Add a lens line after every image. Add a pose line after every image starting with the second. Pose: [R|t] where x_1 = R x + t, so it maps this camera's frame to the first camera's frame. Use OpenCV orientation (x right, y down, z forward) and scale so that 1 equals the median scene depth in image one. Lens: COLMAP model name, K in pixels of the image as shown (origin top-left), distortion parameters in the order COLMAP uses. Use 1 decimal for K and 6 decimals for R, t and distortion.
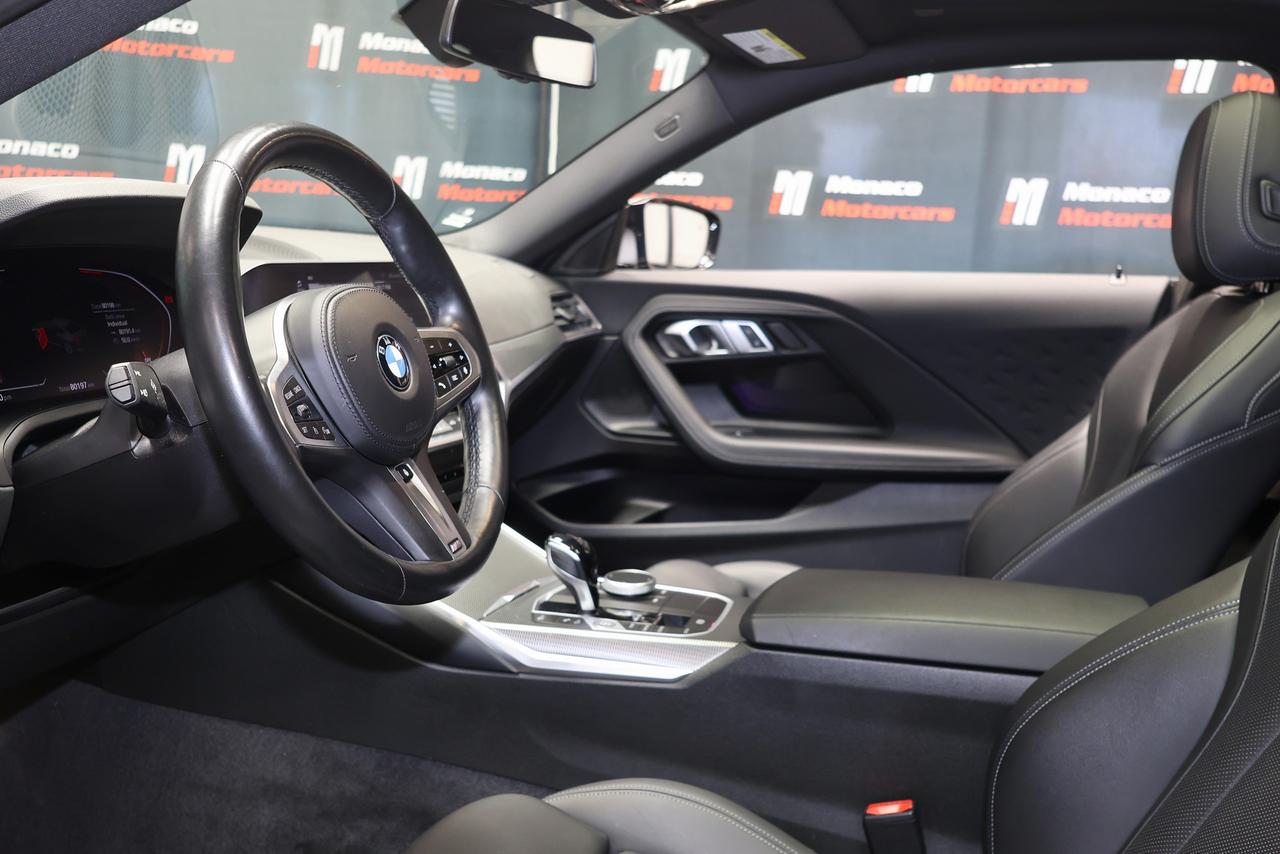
lens RADIAL K [[1190.6, 0, 635.2], [0, 1190.6, 425.9], [0, 0, 1]] dist [0.010735, 0.000000]
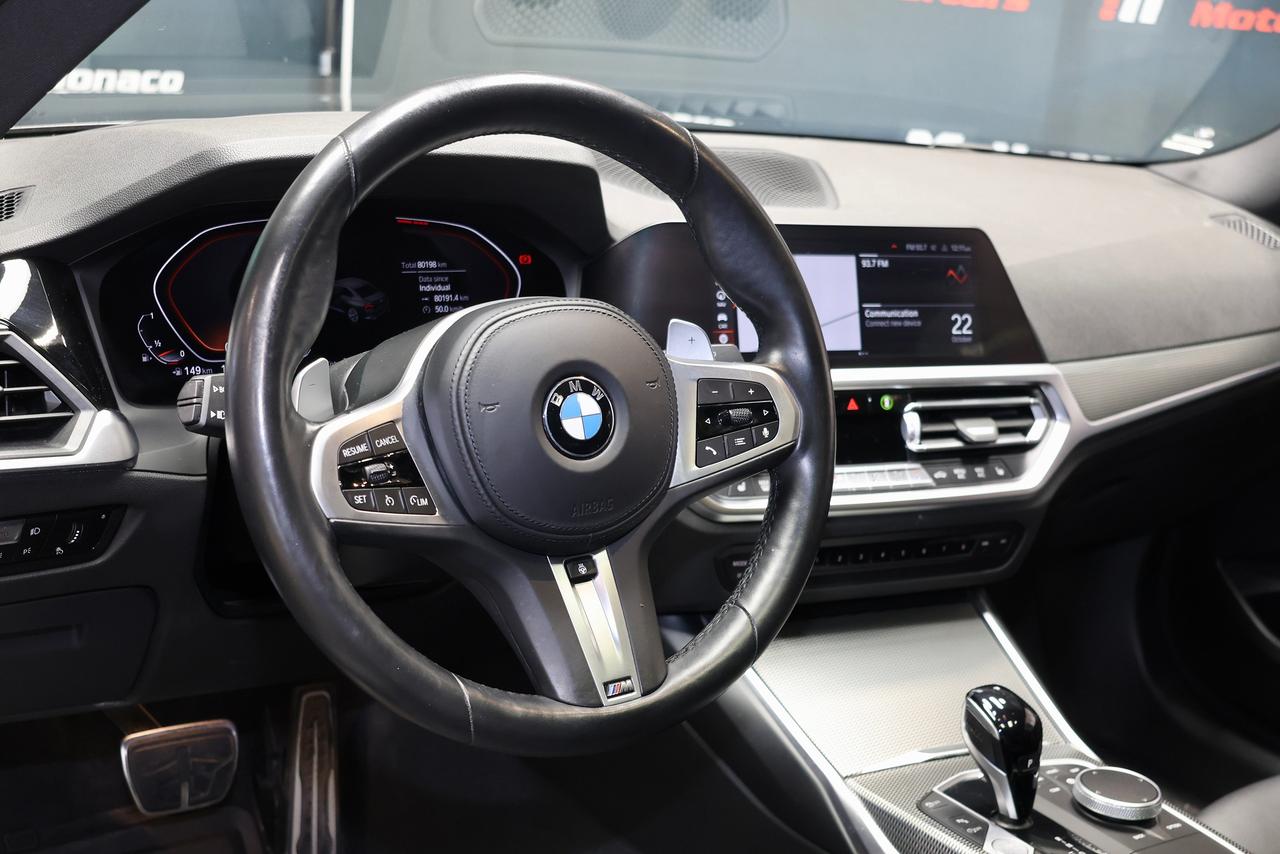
lens RADIAL K [[1667.7, 0, 644.9], [0, 1667.7, 424.7], [0, 0, 1]] dist [0.036315, 0.000000]
pose [[0.769661, 0.197173, -0.607244, 0.207445], [-0.161735, 0.980307, 0.113314, -0.080086], [0.617628, 0.010999, 0.786394, 0.111114]]
